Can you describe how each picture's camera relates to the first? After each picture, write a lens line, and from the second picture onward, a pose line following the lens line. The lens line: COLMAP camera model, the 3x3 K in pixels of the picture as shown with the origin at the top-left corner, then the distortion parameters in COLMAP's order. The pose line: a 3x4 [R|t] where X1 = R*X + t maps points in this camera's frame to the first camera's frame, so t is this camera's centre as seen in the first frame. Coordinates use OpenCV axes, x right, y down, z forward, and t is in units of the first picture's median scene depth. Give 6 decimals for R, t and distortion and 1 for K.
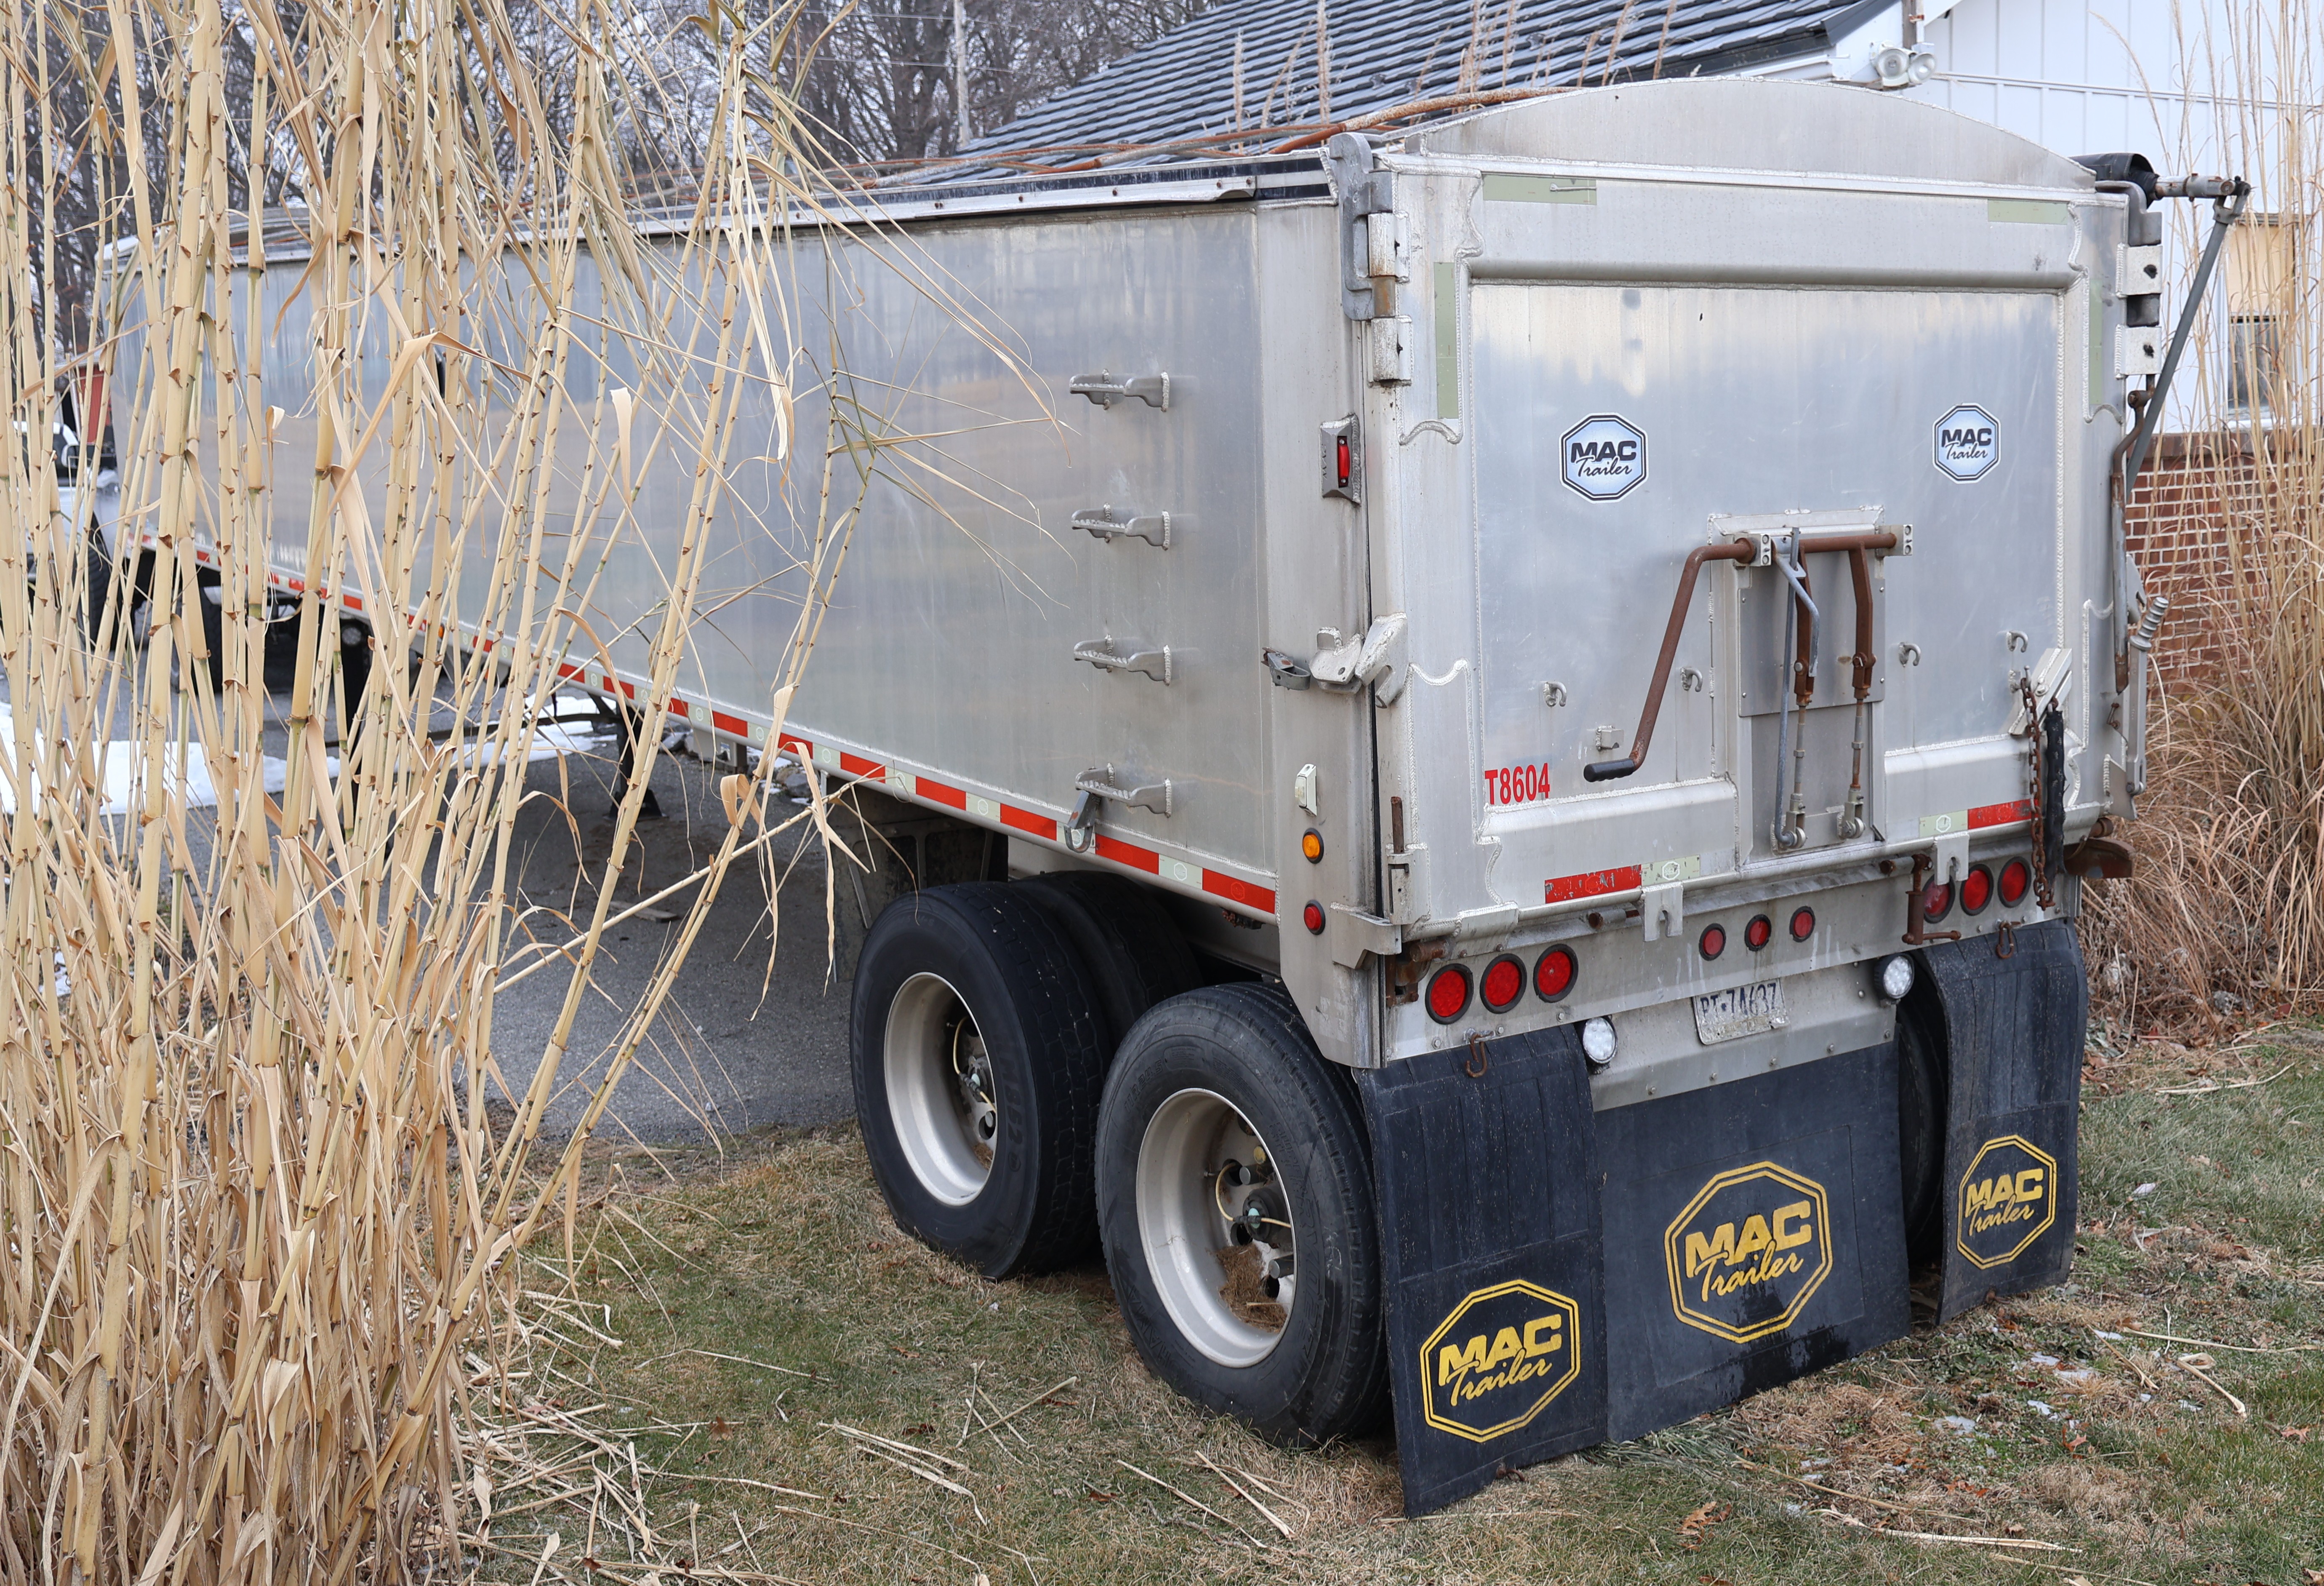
lens RADIAL K [[2356.6, 0, 1170.2], [0, 2356.6, 788.0], [0, 0, 1]] dist [0.016589, 0.000000]
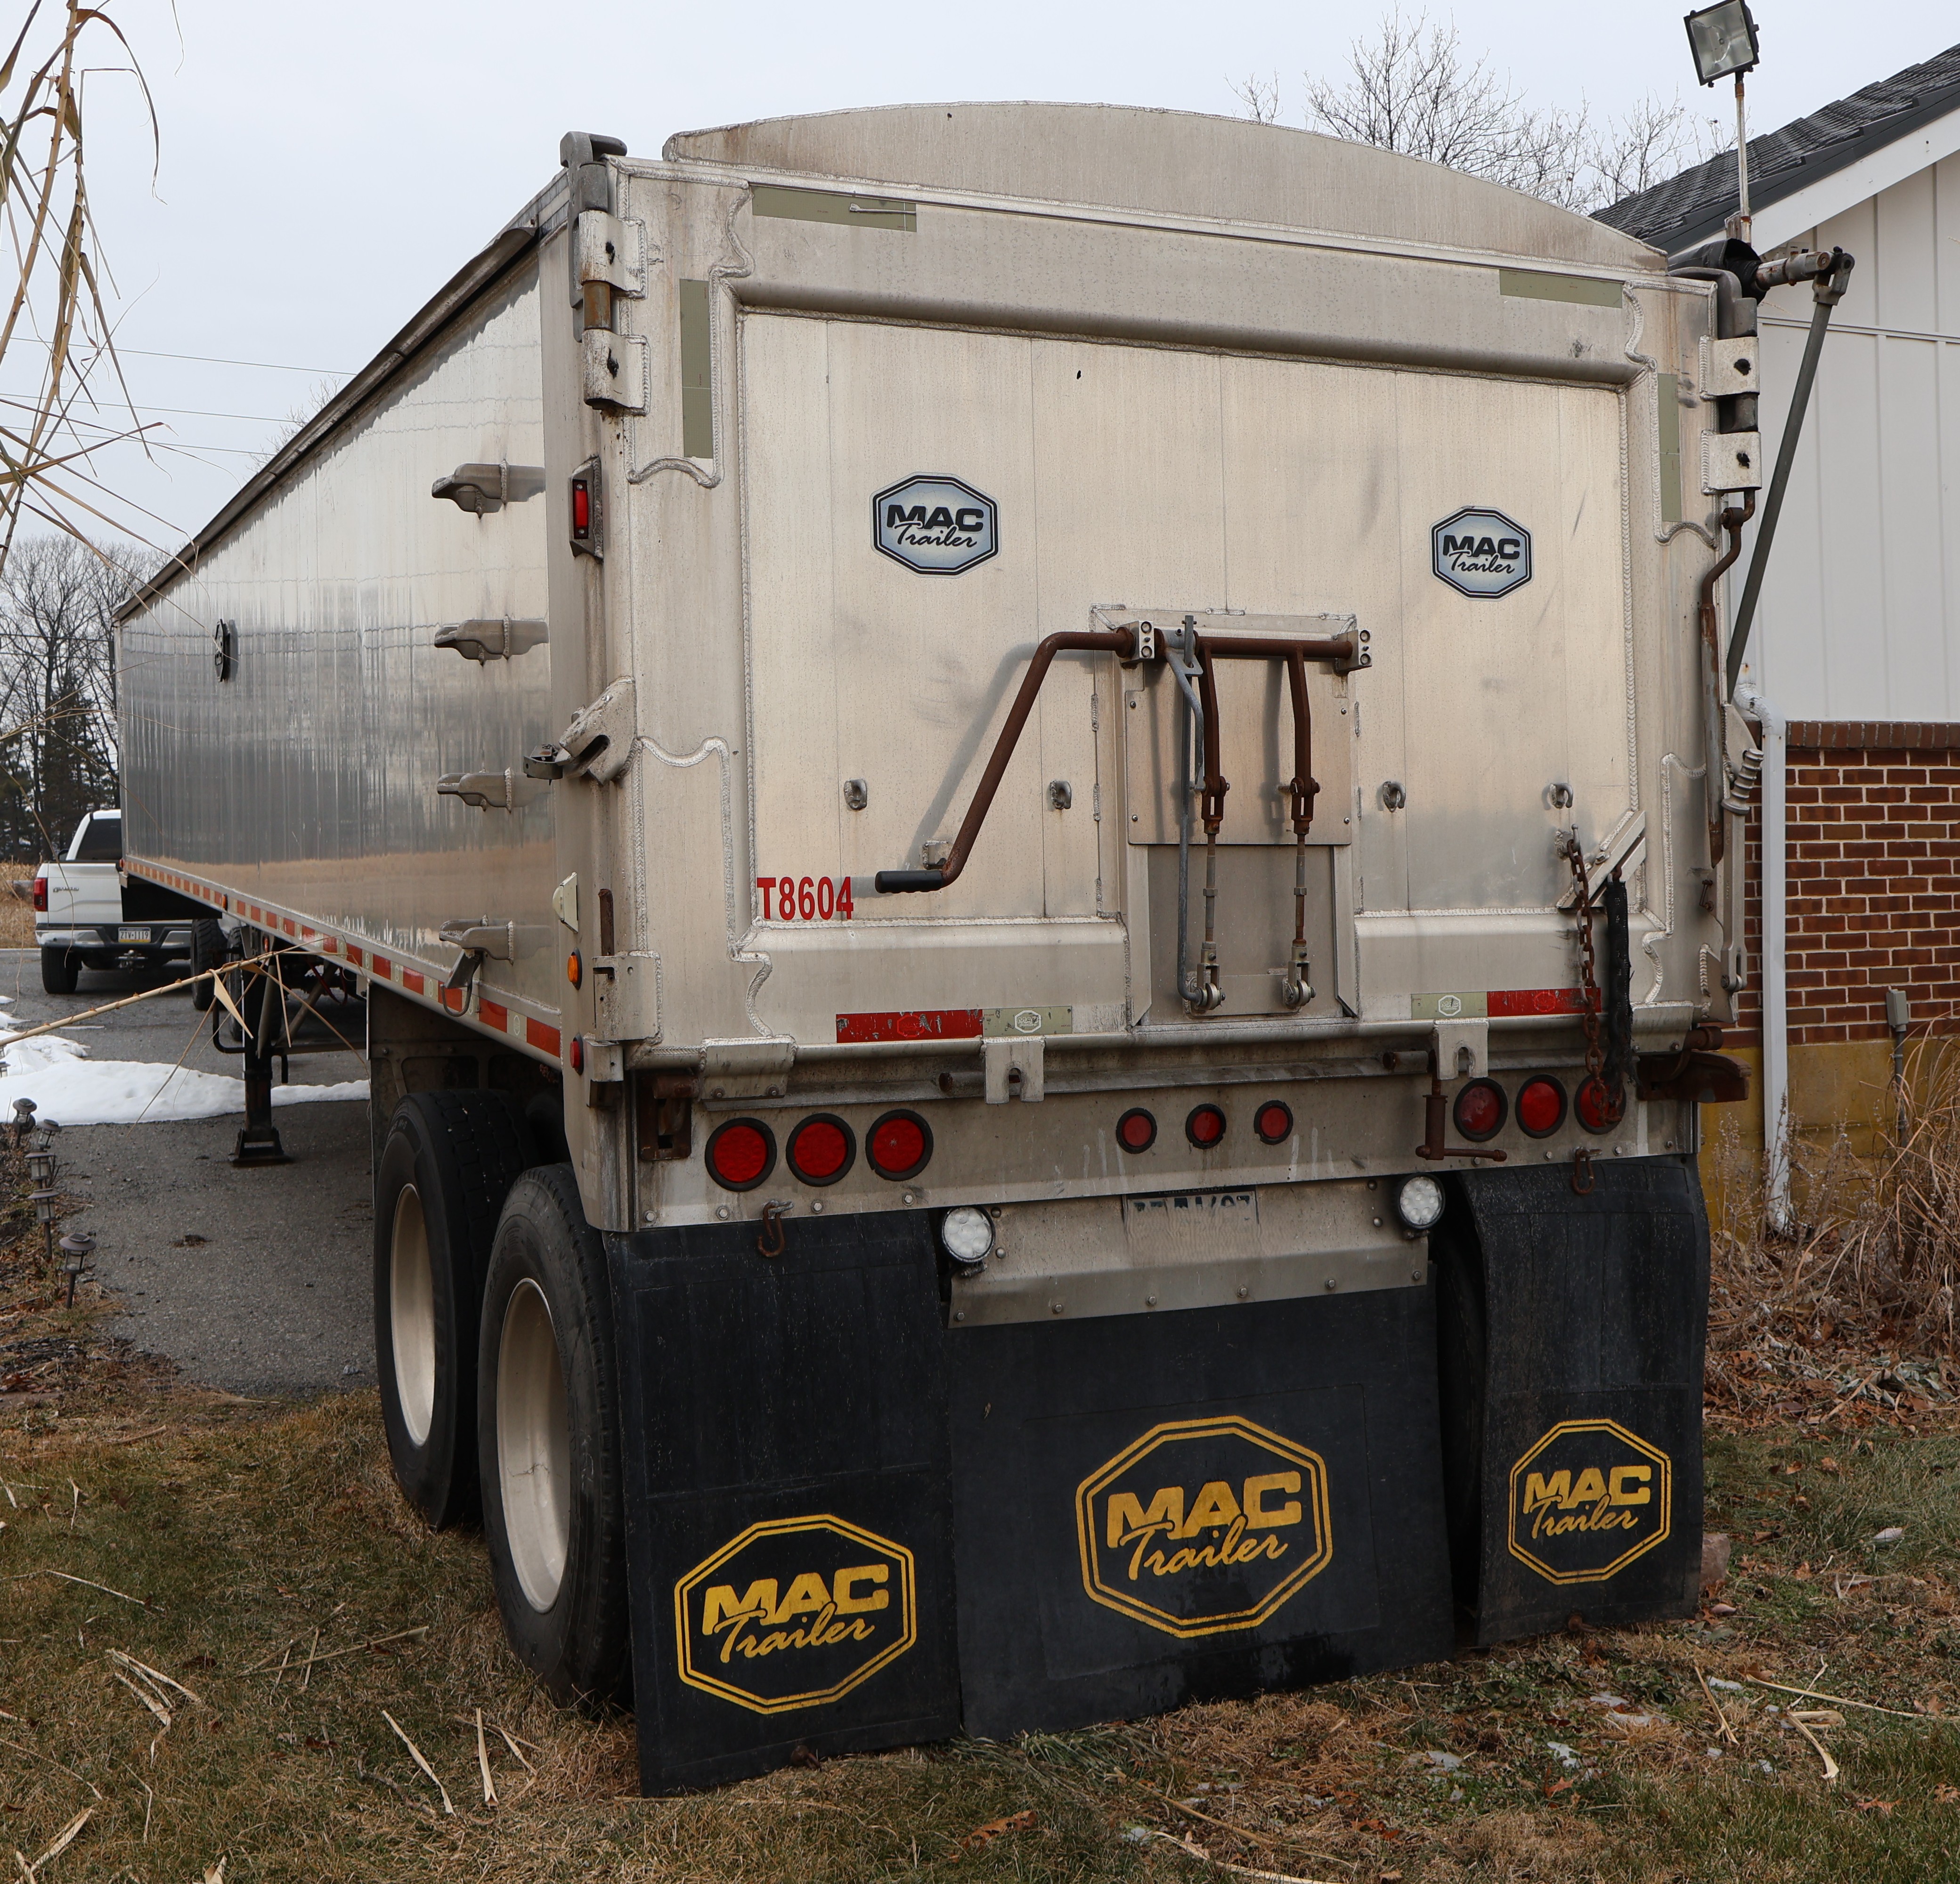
lens RADIAL K [[2273.3, 0, 973.5], [0, 2273.3, 943.3], [0, 0, 1]] dist [0.016739, 0.000000]
pose [[0.981494, 0.015748, -0.190845, 0.321011], [-0.039910, 0.991550, -0.123433, 0.099634], [0.187289, 0.128765, 0.973829, 0.199180]]
